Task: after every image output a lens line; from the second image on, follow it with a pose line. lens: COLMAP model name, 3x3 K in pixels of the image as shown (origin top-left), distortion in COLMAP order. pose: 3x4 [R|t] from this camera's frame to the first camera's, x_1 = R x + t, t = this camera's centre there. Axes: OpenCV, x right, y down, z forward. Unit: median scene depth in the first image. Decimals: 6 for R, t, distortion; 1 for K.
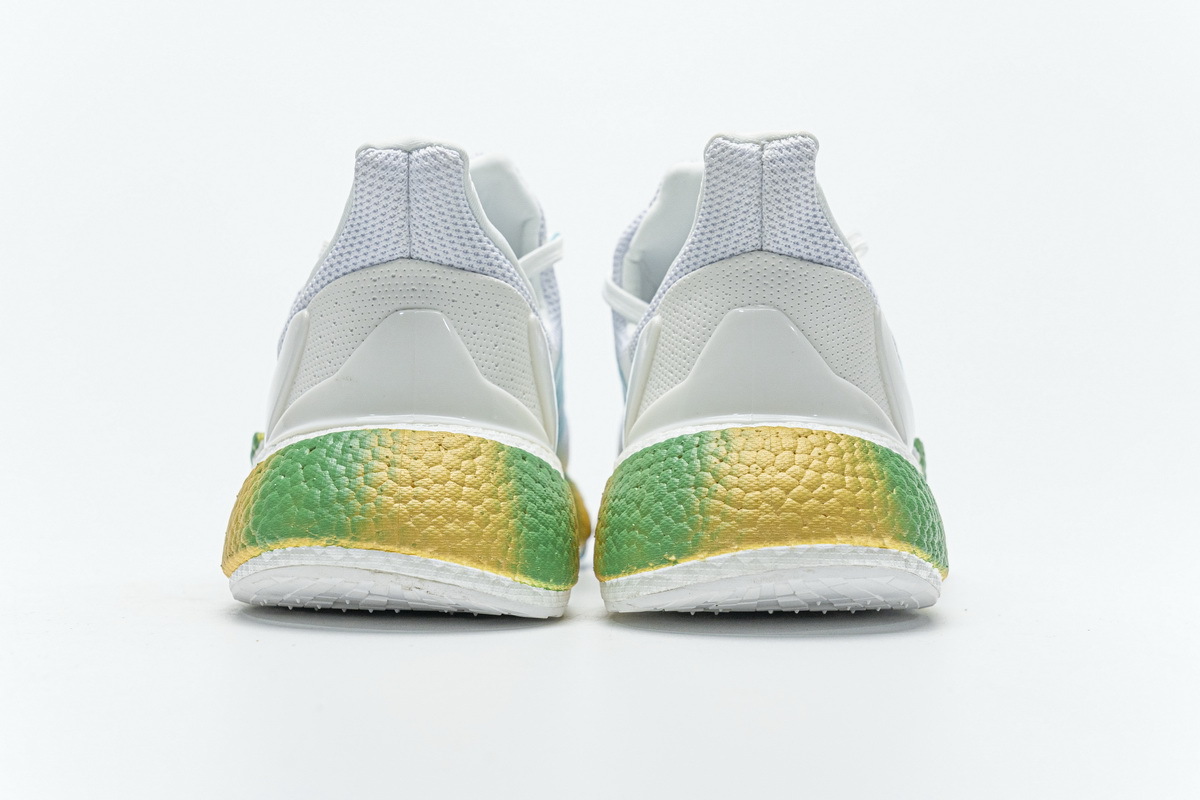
lens RADIAL K [[2253.8, 0, 602.6], [0, 2253.8, 395.7], [0, 0, 1]] dist [0.030582, 0.000000]
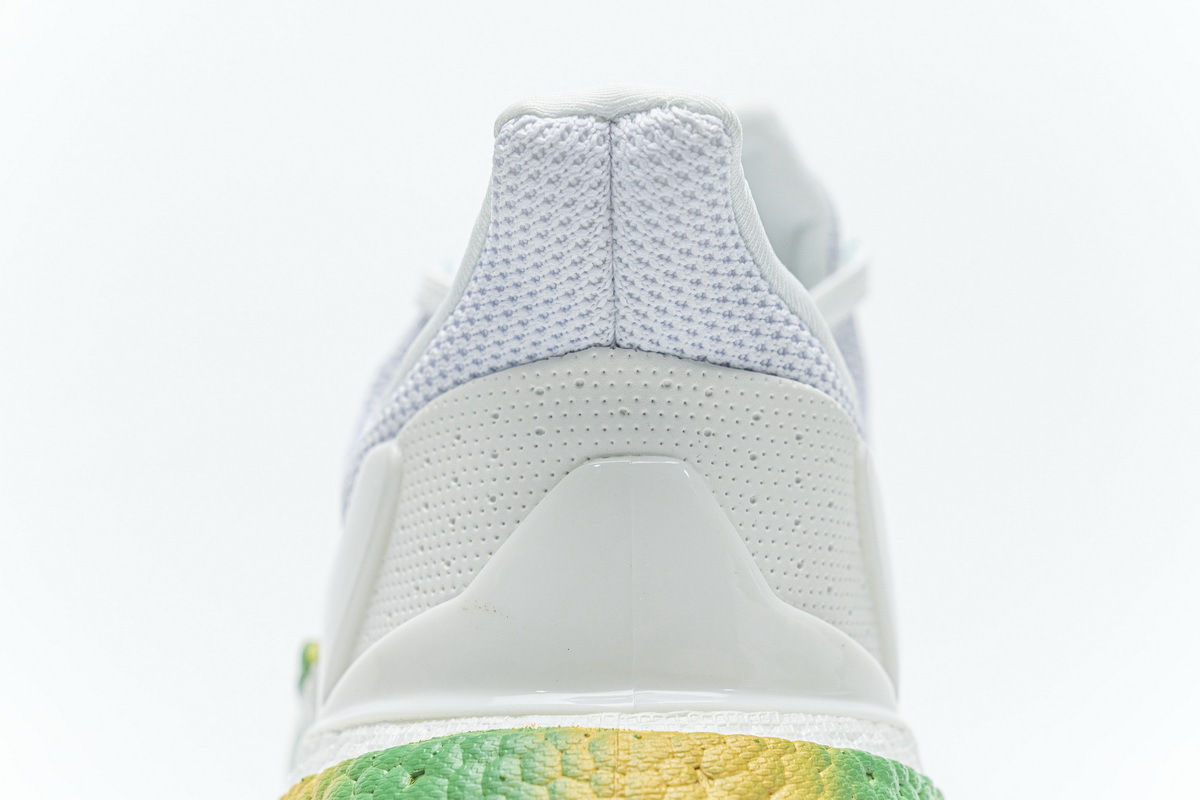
lens RADIAL K [[2302.7, 0, 609.3], [0, 2302.7, 395.8], [0, 0, 1]] dist [0.007370, 0.000000]
pose [[0.999133, -0.019578, -0.036750, -0.070046], [0.021280, 0.998692, 0.046497, -0.073839], [0.035791, -0.047238, 0.998242, 0.530044]]
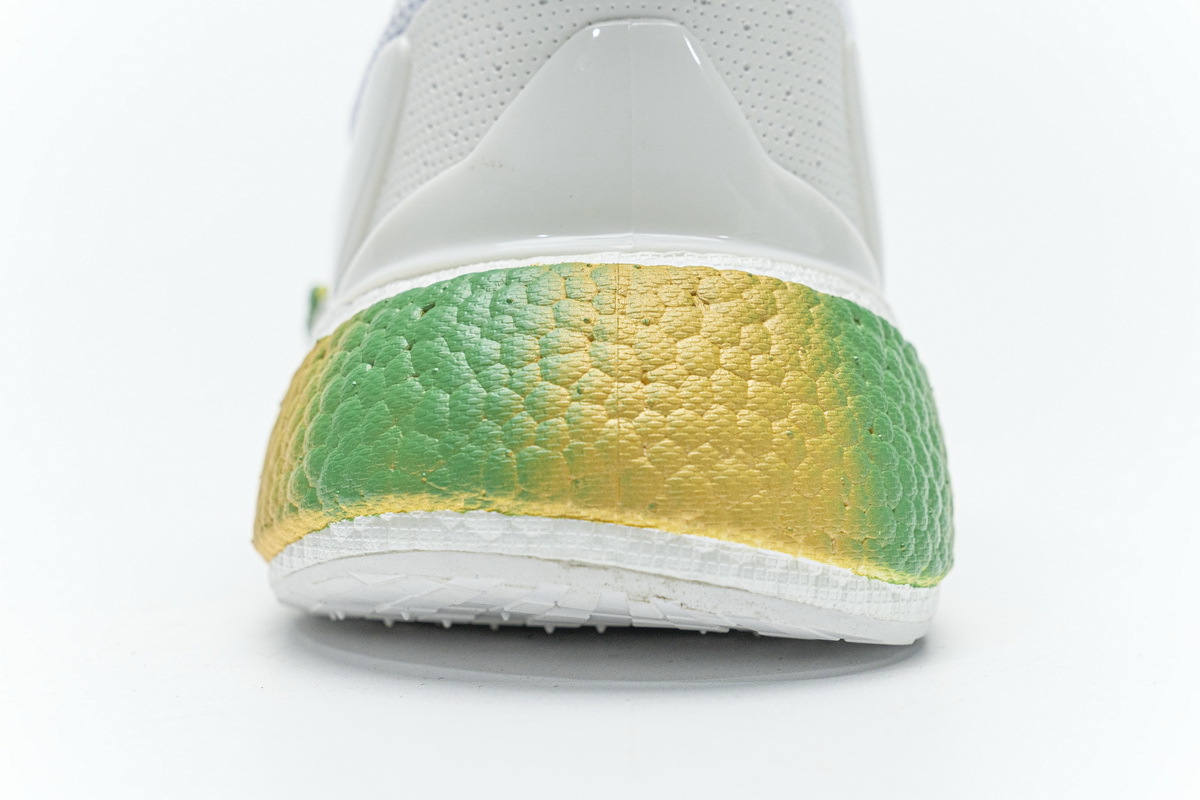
lens RADIAL K [[2302.7, 0, 593.8], [0, 2302.7, 405.2], [0, 0, 1]] dist [0.007370, 0.000000]
pose [[0.999204, -0.018022, -0.035602, -0.075022], [0.020086, 0.998085, 0.058509, 0.016117], [0.034479, -0.059178, 0.997652, 0.500128]]
